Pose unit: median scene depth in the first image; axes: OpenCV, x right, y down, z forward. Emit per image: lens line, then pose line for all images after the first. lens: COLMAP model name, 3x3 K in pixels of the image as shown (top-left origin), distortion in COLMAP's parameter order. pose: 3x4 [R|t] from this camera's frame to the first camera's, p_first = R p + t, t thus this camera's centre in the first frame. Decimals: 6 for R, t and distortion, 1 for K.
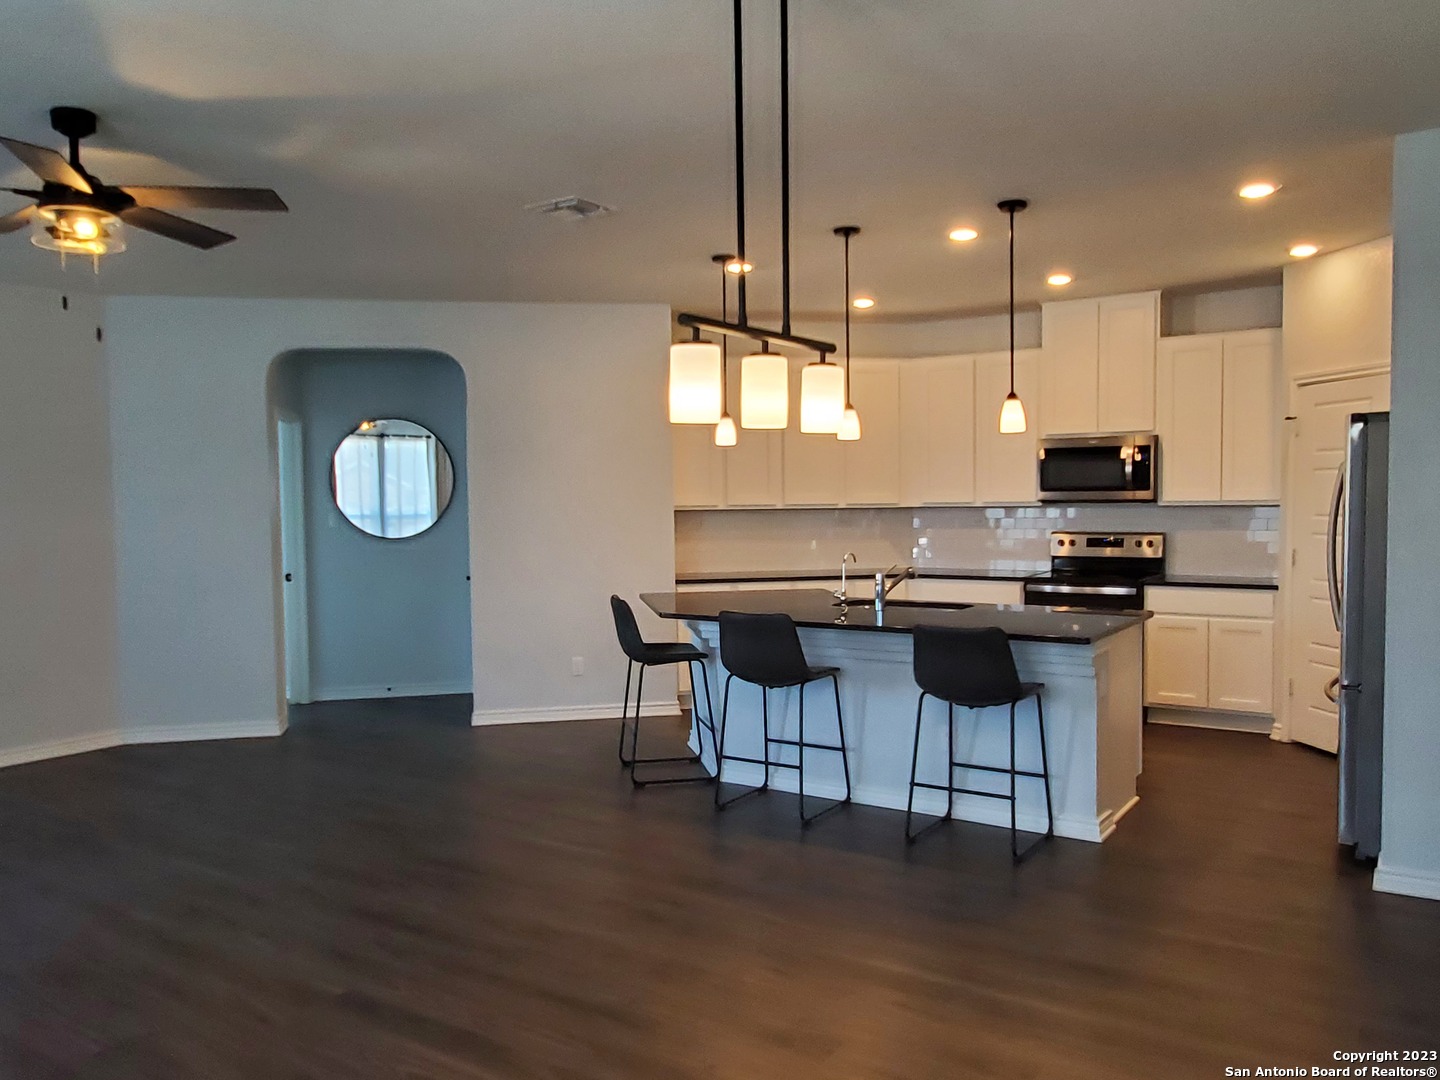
lens RADIAL K [[1114.3, 0, 725.7], [0, 1114.3, 544.1], [0, 0, 1]] dist [-0.011226, 0.025702]
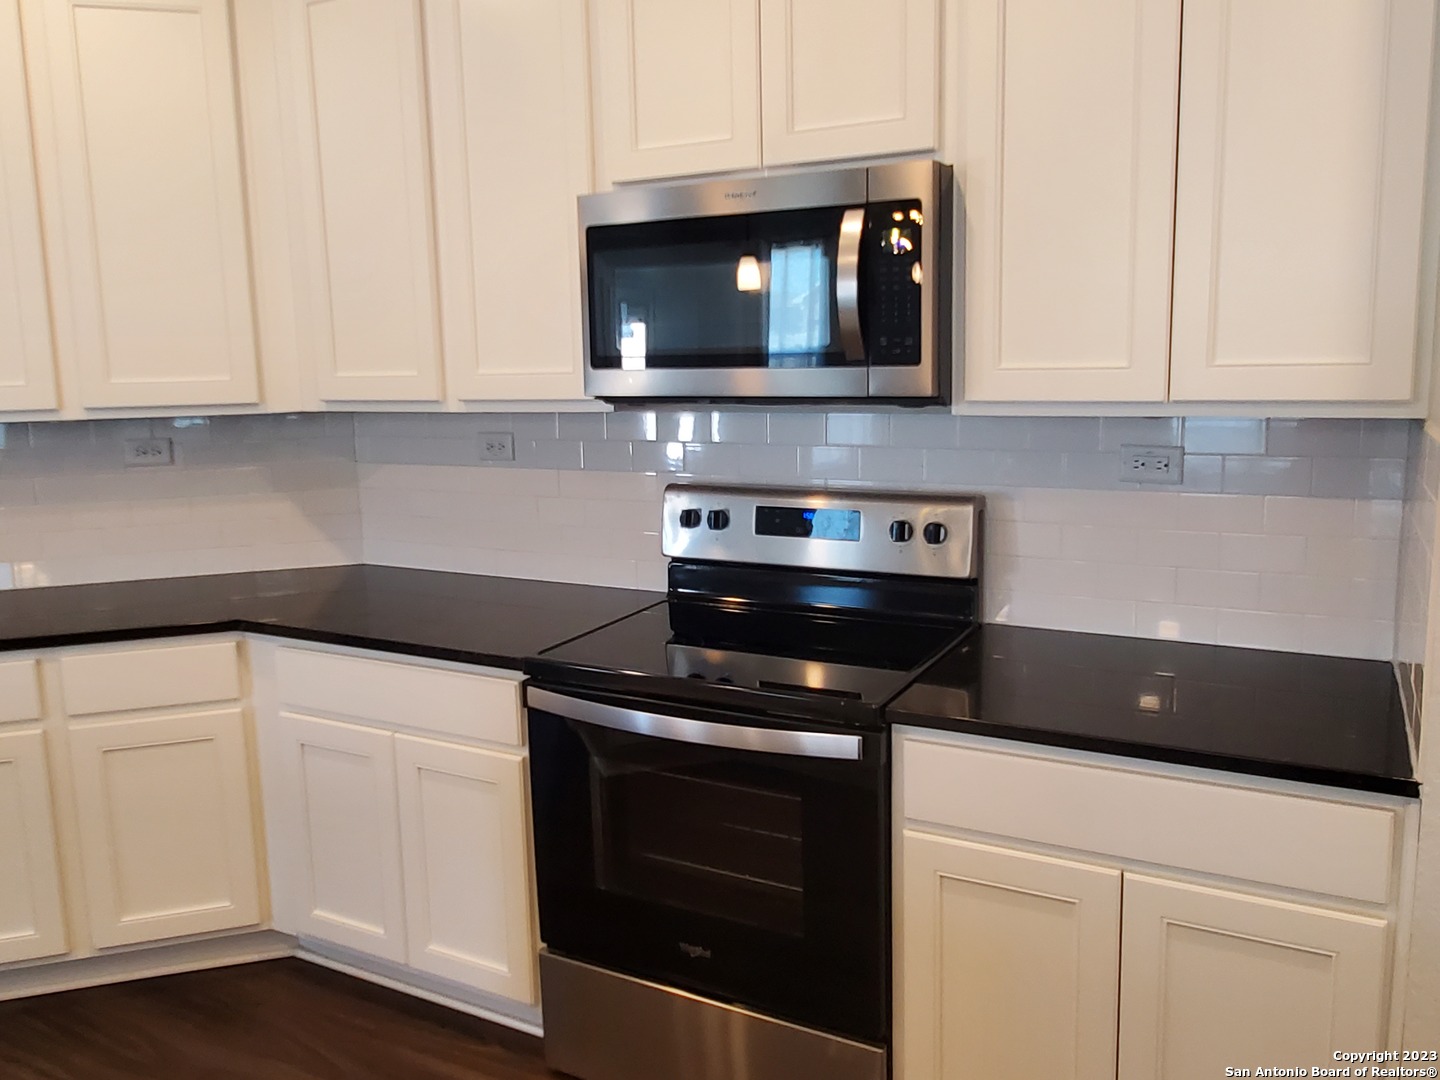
lens RADIAL K [[1114.3, 0, 721.2], [0, 1114.3, 509.2], [0, 0, 1]] dist [-0.011226, 0.025702]
pose [[0.994598, -0.028590, 0.099791, 0.361703], [0.018122, 0.994384, 0.104272, -0.050923], [-0.102211, -0.101900, 0.989530, 0.866720]]
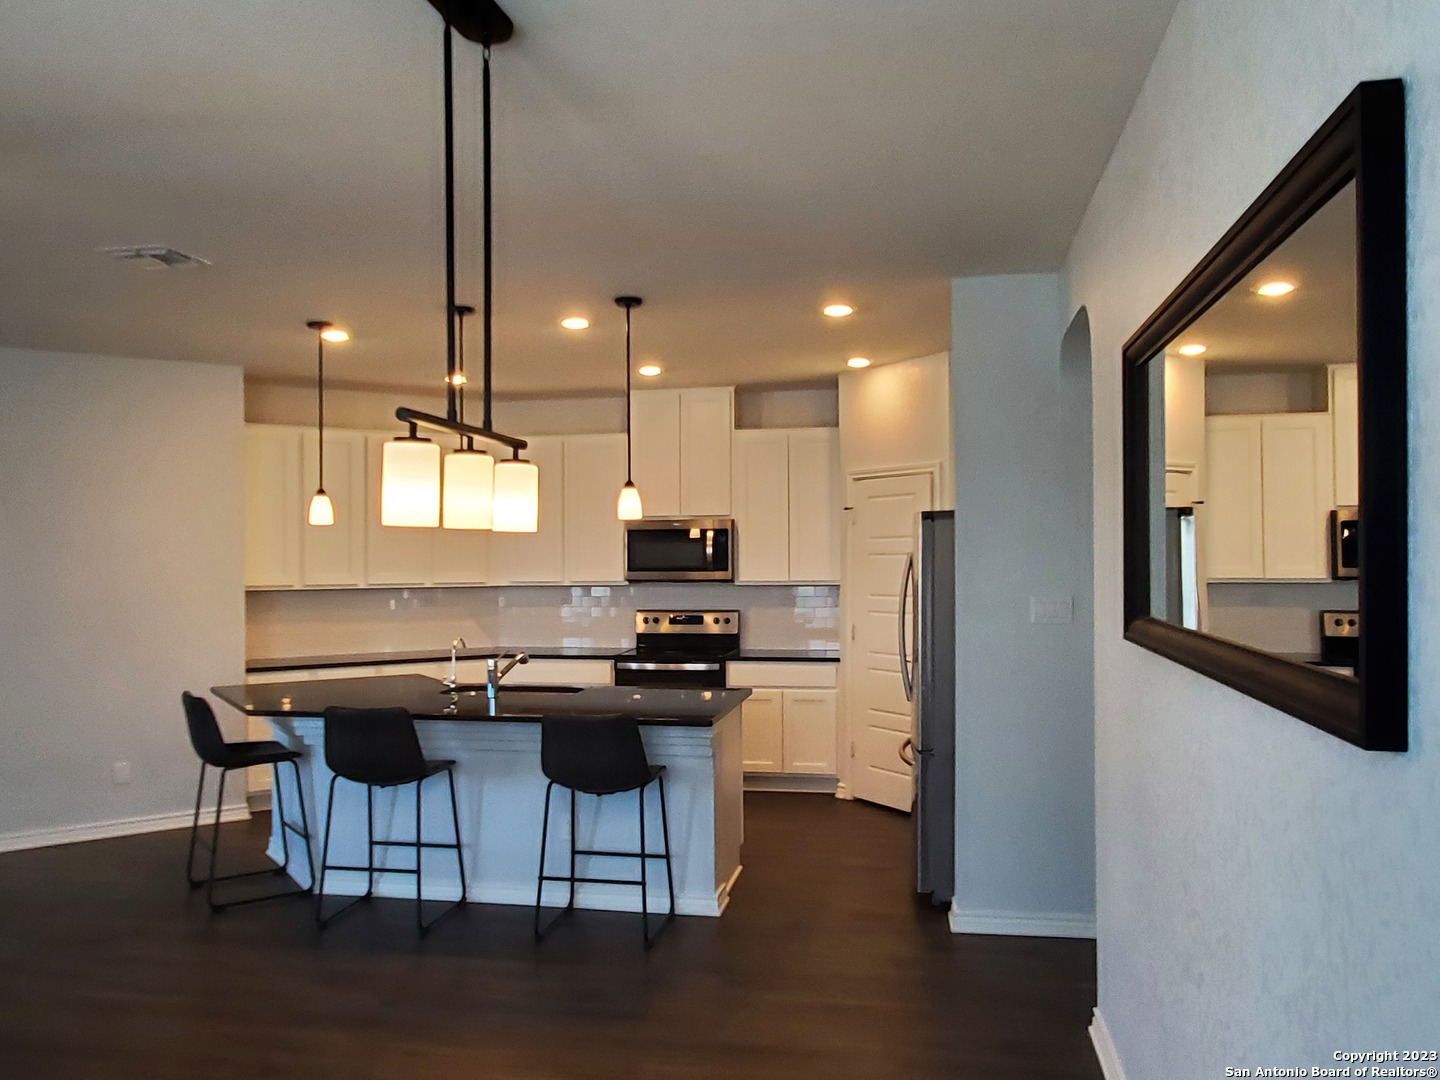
lens RADIAL K [[1114.3, 0, 713.1], [0, 1114.3, 551.5], [0, 0, 1]] dist [-0.011226, 0.025702]
pose [[0.921079, 0.008375, 0.389285, -0.059587], [0.012649, 0.998597, -0.051412, -0.014364], [-0.389169, 0.052279, 0.919682, 0.022970]]
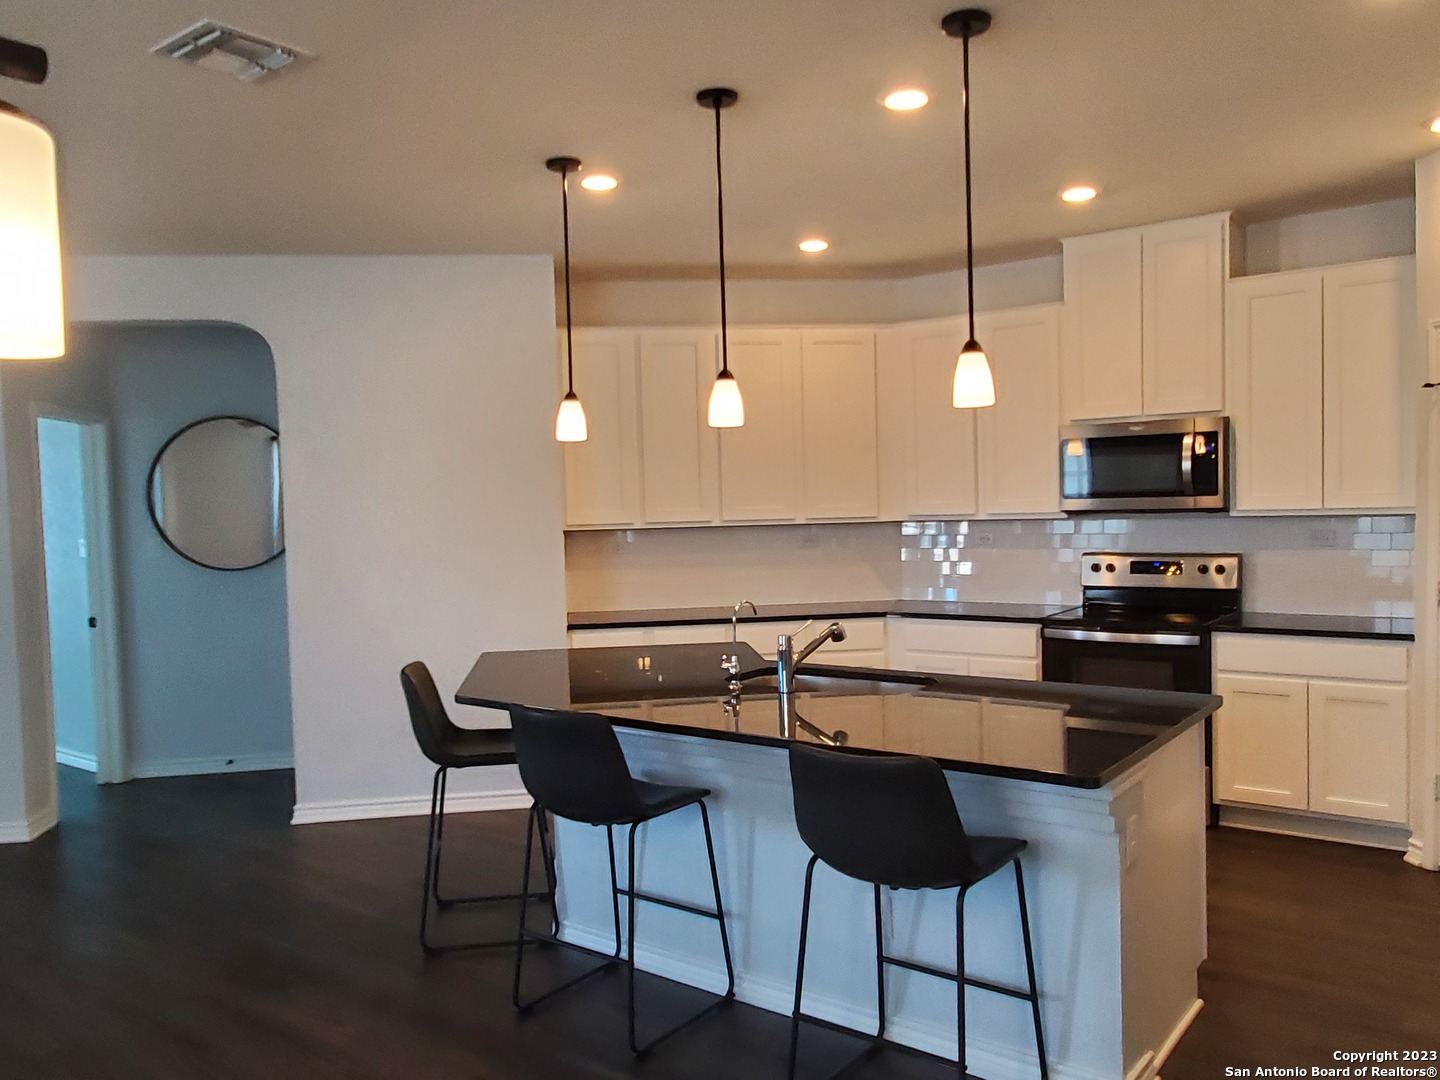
lens RADIAL K [[1114.3, 0, 720.7], [0, 1114.3, 548.4], [0, 0, 1]] dist [-0.011226, 0.025702]
pose [[0.998001, -0.012450, -0.061958, 0.130968], [0.012420, 0.999922, -0.000872, -0.021376], [0.061964, 0.000101, 0.998078, 0.329670]]
